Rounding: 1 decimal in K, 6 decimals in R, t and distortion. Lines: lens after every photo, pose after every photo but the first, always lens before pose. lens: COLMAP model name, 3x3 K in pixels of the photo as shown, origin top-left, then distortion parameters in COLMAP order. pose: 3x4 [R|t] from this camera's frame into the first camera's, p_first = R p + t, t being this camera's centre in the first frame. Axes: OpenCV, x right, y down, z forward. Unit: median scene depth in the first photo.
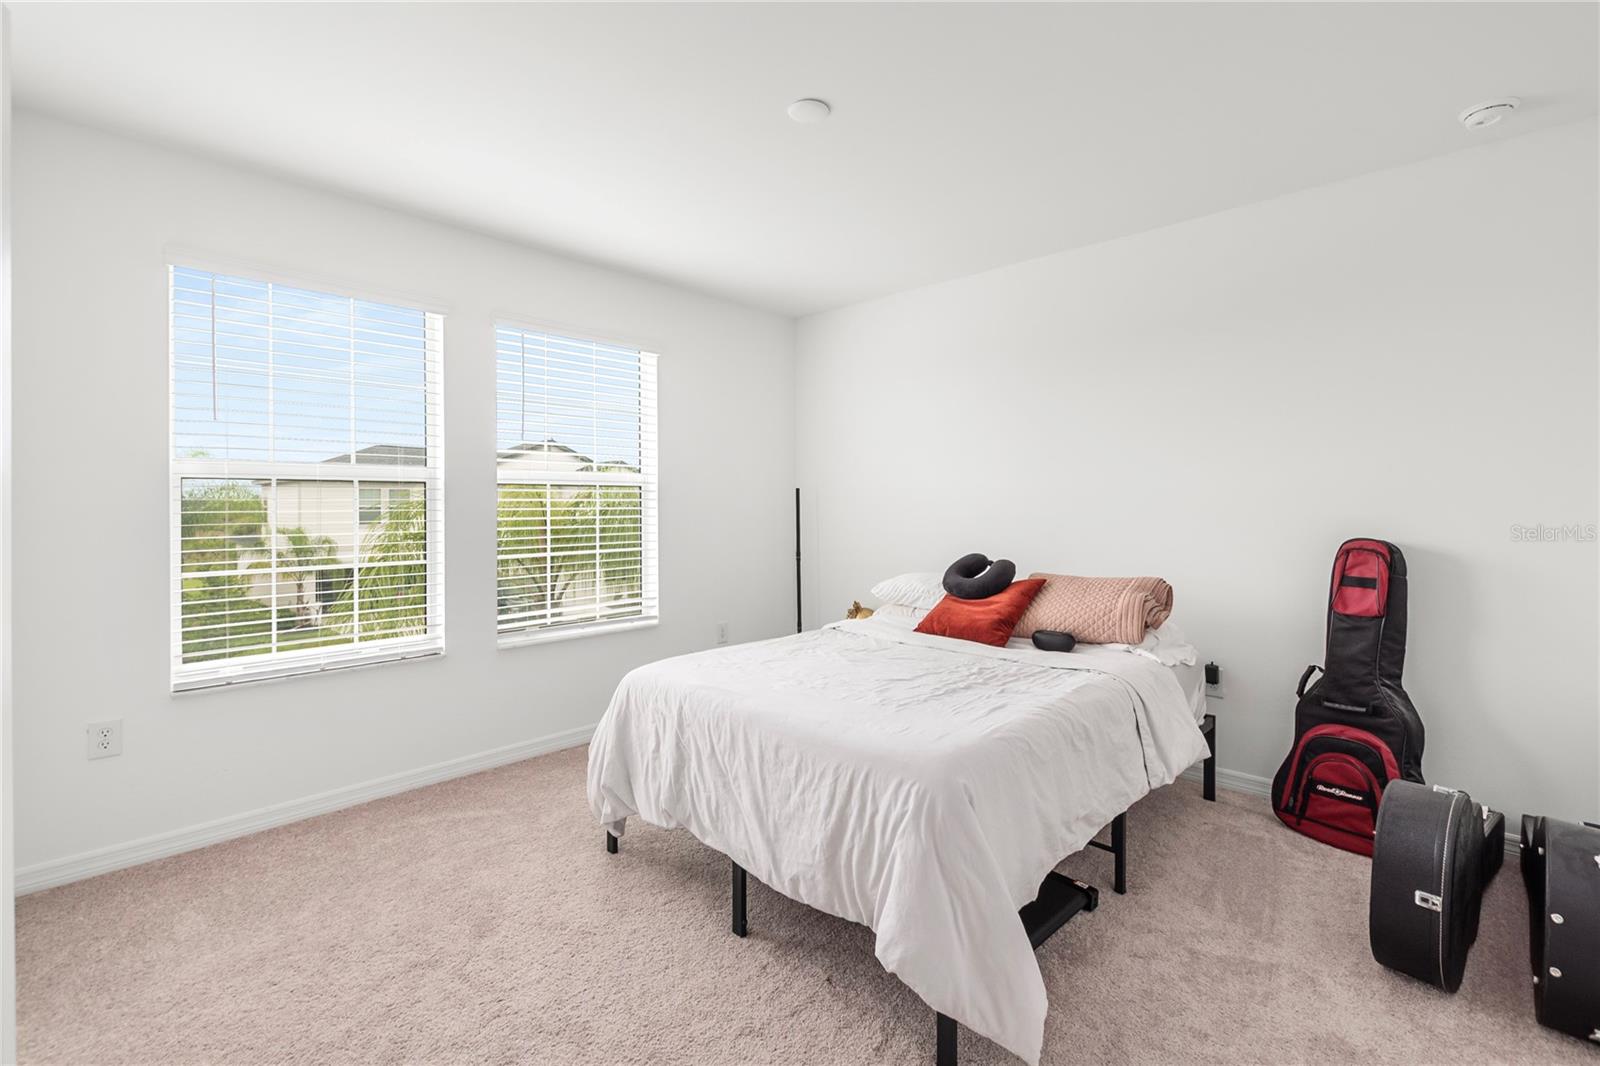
lens RADIAL K [[703.3, 0, 801.2], [0, 703.3, 511.8], [0, 0, 1]] dist [0.011394, -0.000139]
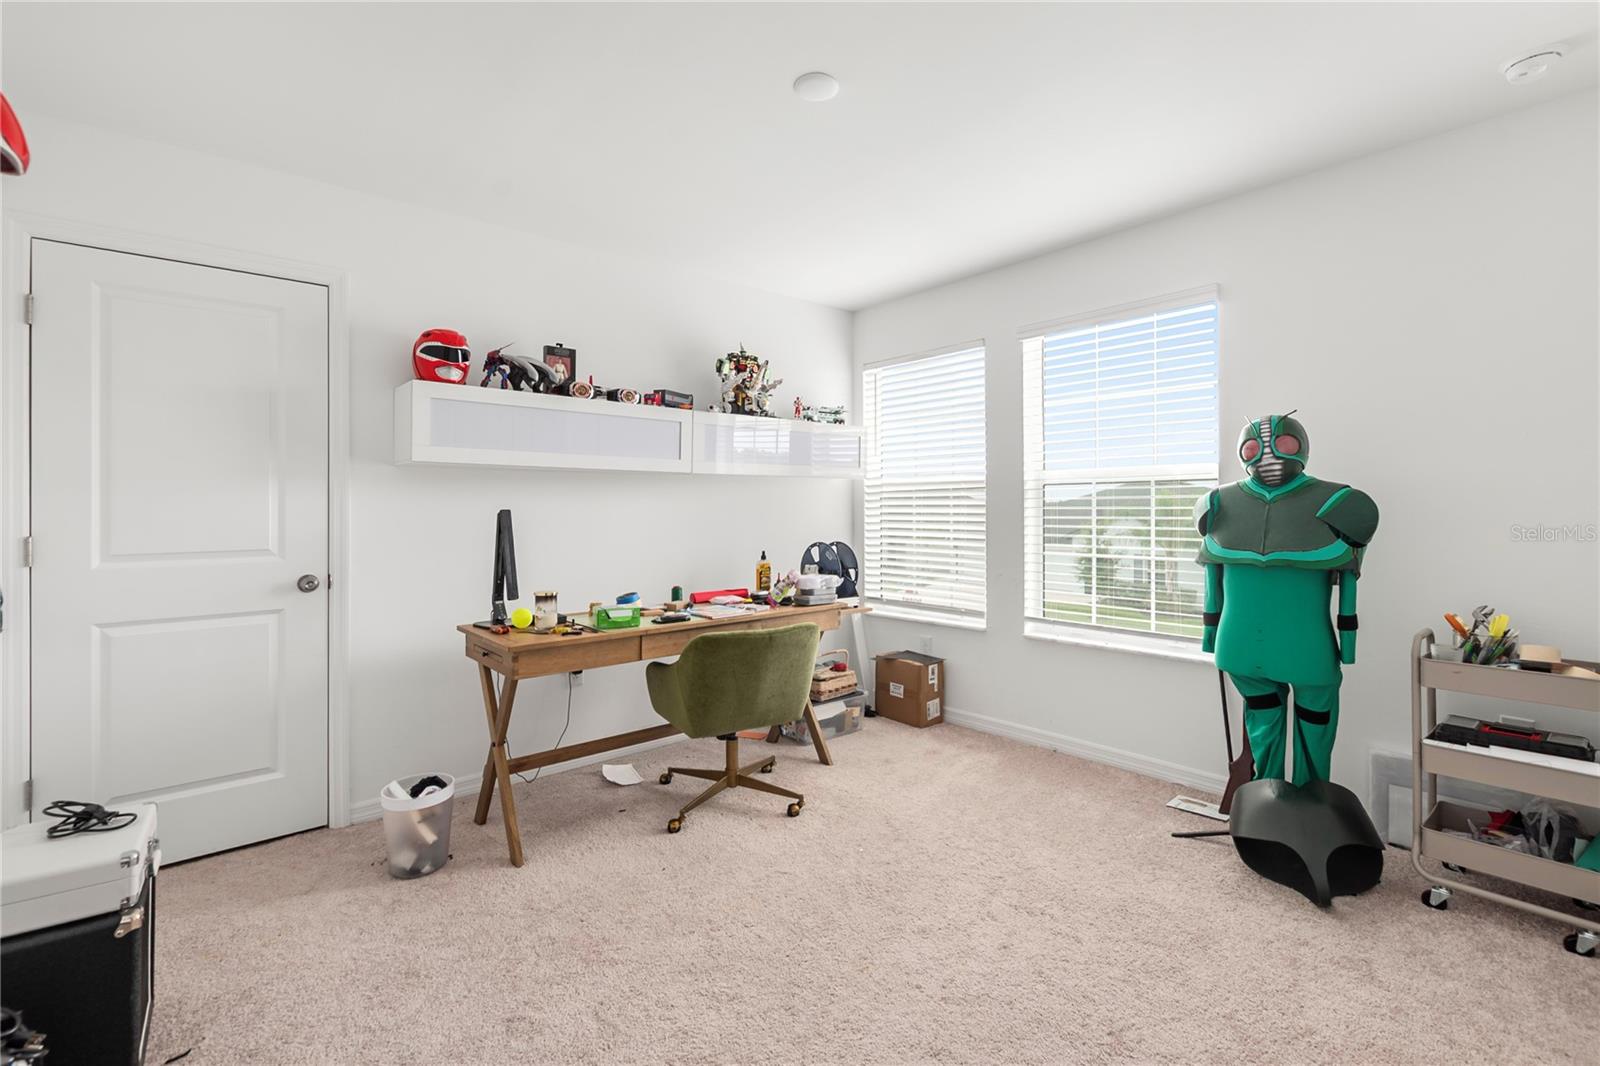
lens RADIAL K [[703.3, 0, 801.2], [0, 703.3, 511.8], [0, 0, 1]] dist [0.011394, -0.000139]
pose [[-0.053314, 0.012324, -0.998502, 0.633936], [-0.003619, 0.999915, 0.012534, -0.009527], [0.998571, 0.004282, -0.053264, 0.669642]]
